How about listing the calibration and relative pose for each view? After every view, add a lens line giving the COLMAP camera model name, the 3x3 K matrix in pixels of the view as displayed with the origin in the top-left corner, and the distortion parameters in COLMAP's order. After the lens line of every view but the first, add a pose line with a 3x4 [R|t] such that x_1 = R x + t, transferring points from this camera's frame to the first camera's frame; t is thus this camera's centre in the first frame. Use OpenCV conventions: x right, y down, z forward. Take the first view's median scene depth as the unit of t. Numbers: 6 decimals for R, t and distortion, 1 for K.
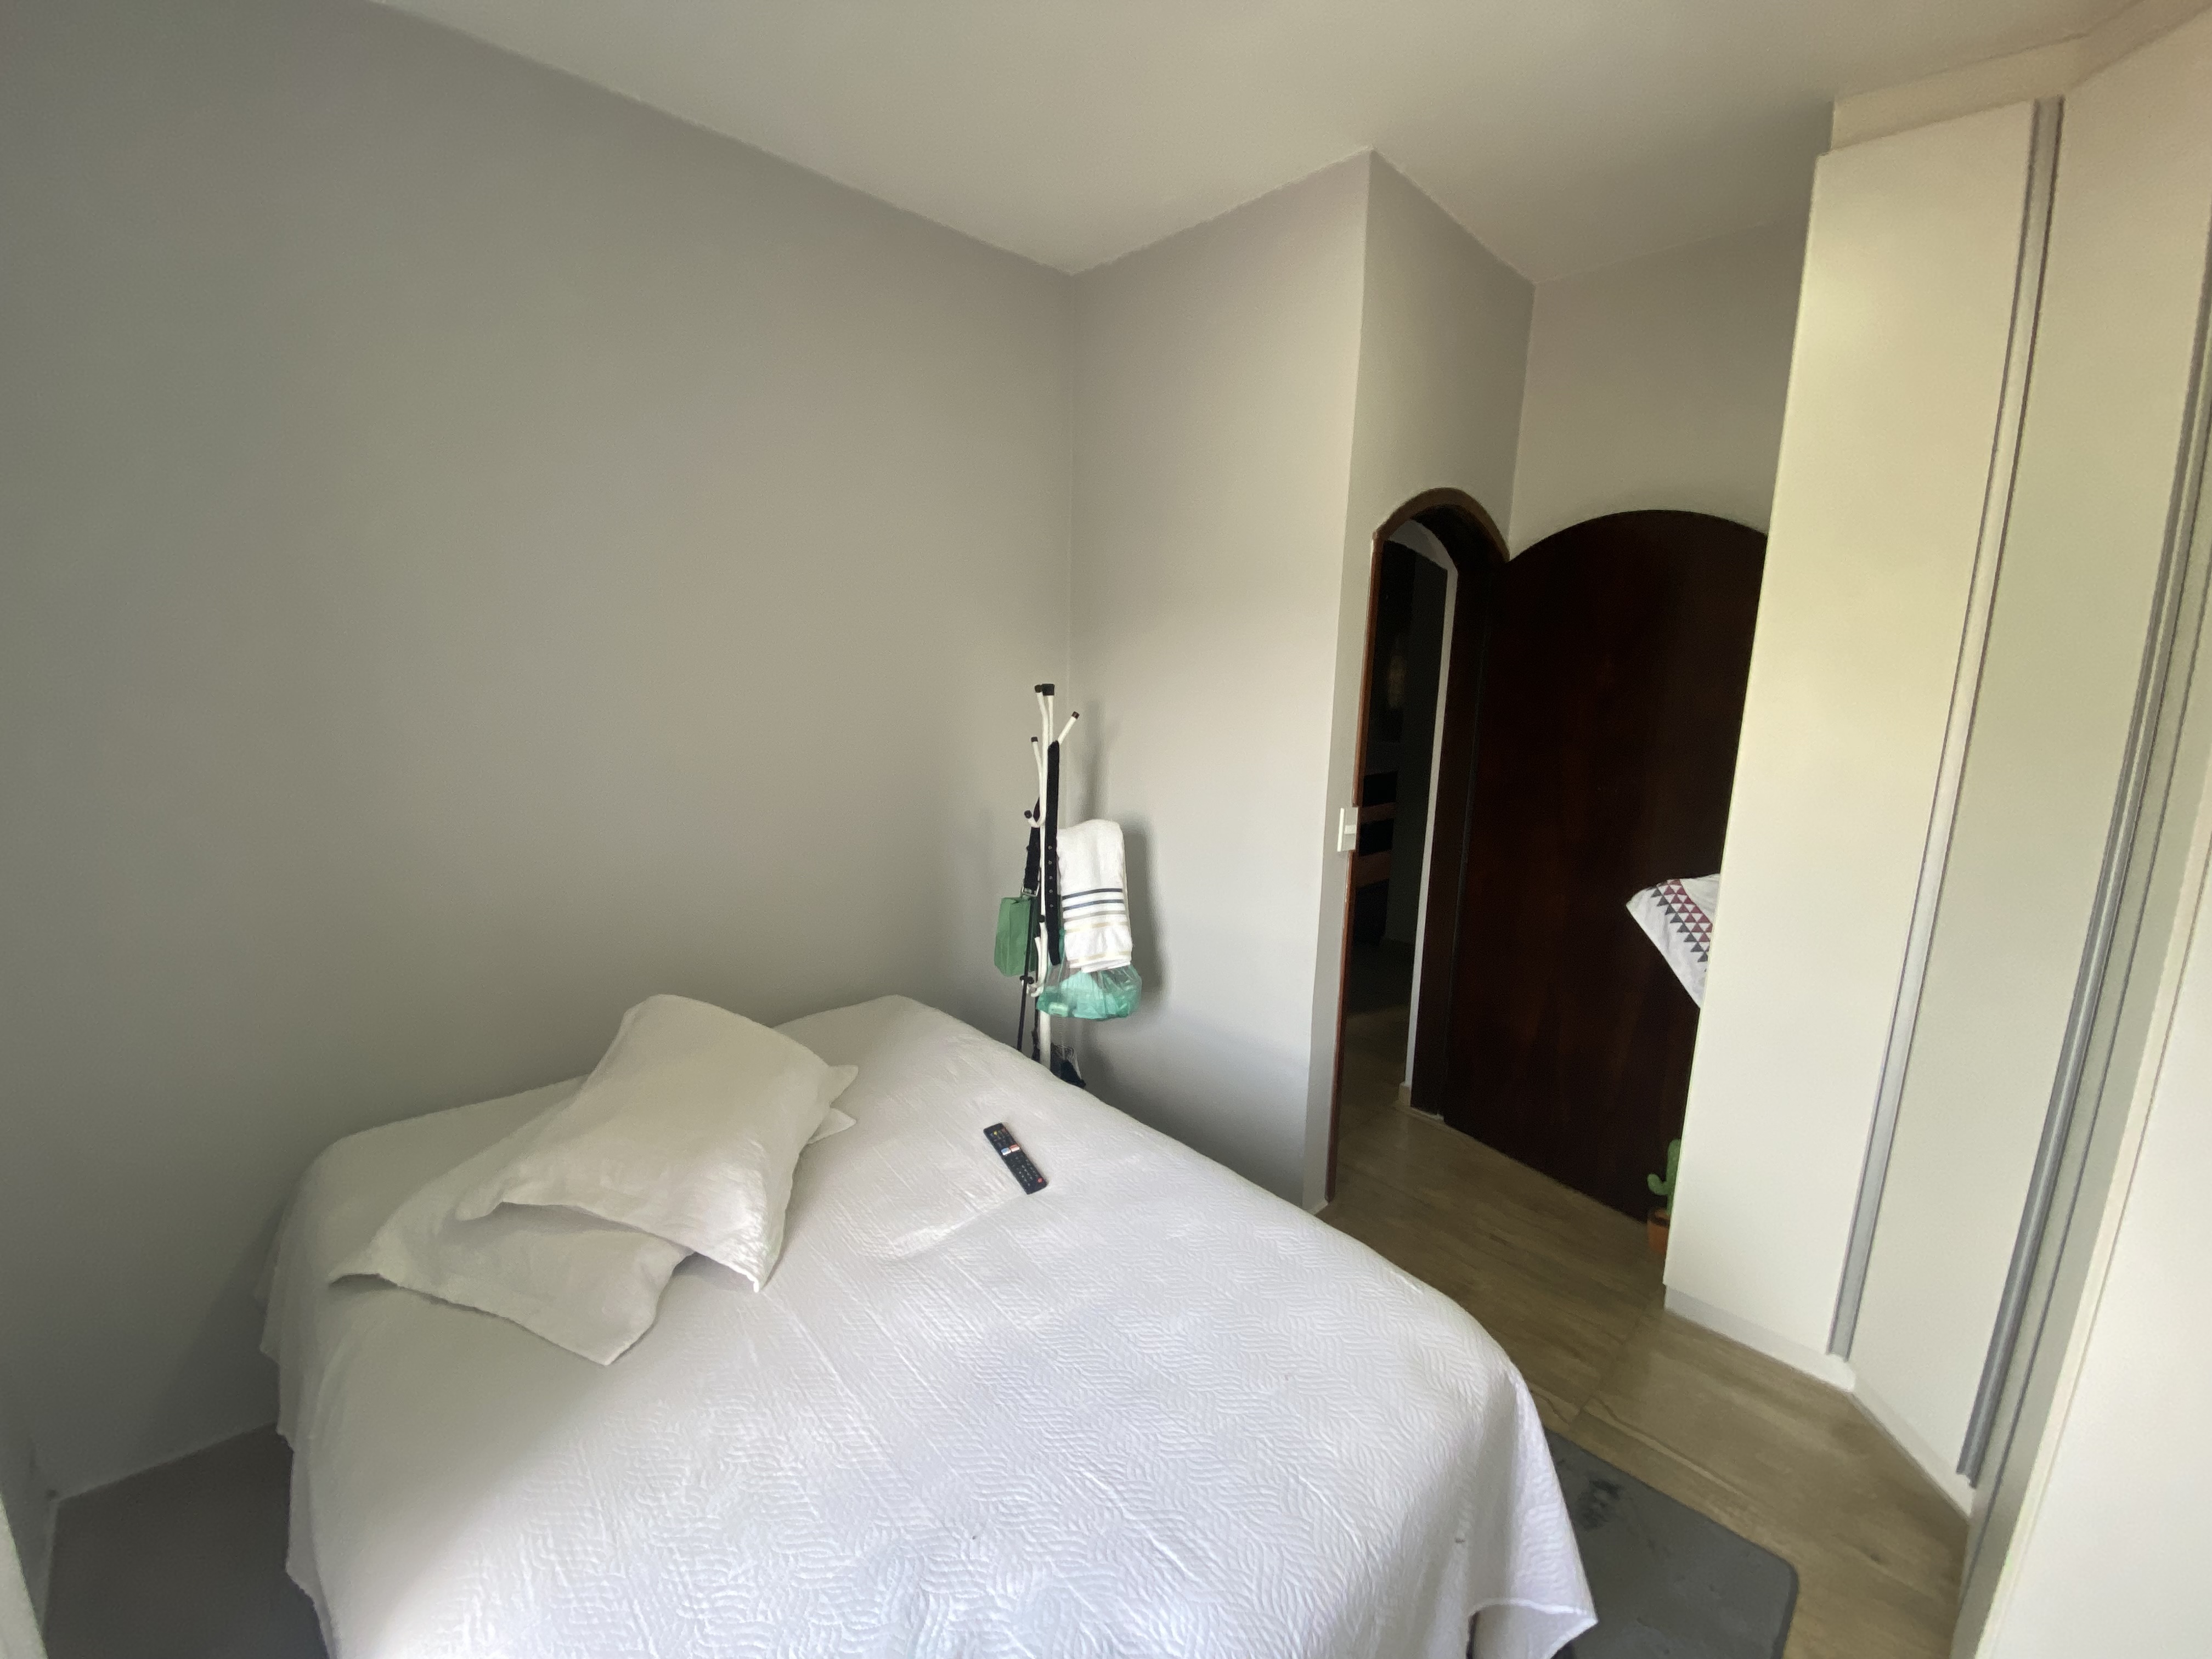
lens RADIAL K [[897.1, 0, 1100.2], [0, 897.1, 833.4], [0, 0, 1]] dist [0.002058, -0.015089]
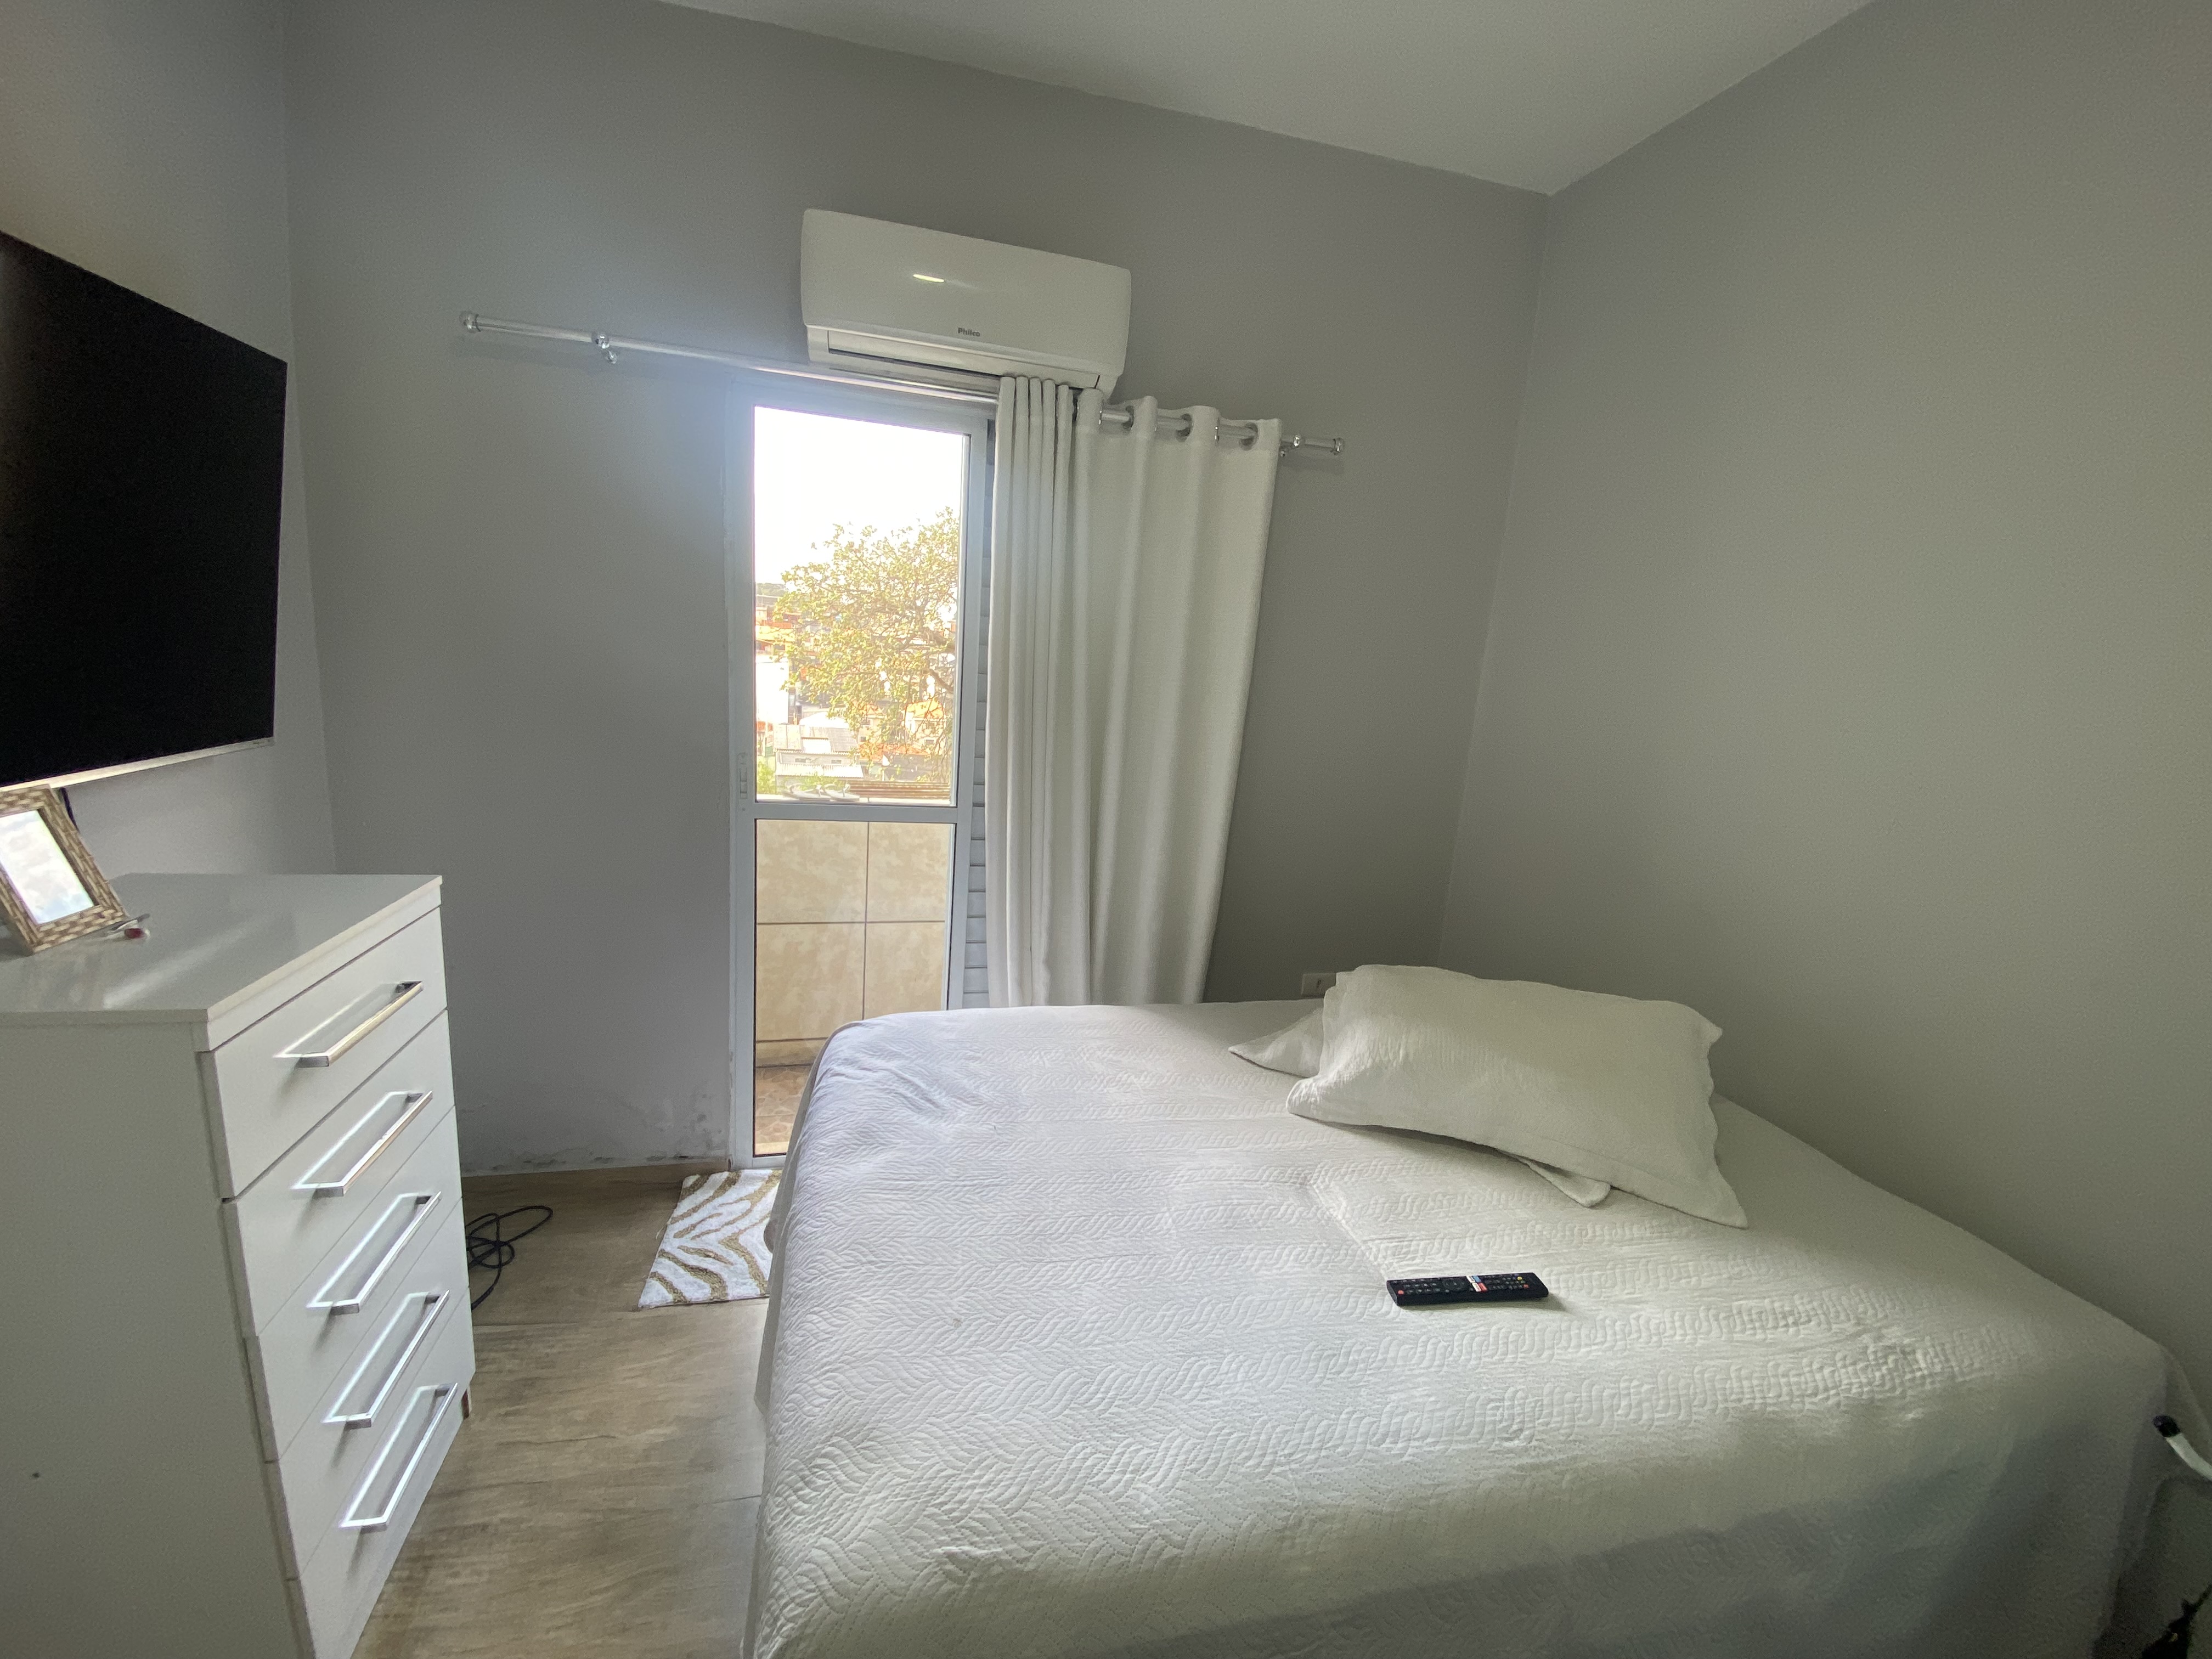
lens RADIAL K [[897.1, 0, 1100.2], [0, 897.1, 833.4], [0, 0, 1]] dist [0.002058, -0.015089]
pose [[-0.480876, 0.137802, -0.865892, 0.987026], [-0.235640, 0.930927, 0.279015, -0.160802], [0.844531, 0.338210, -0.415188, 1.535758]]
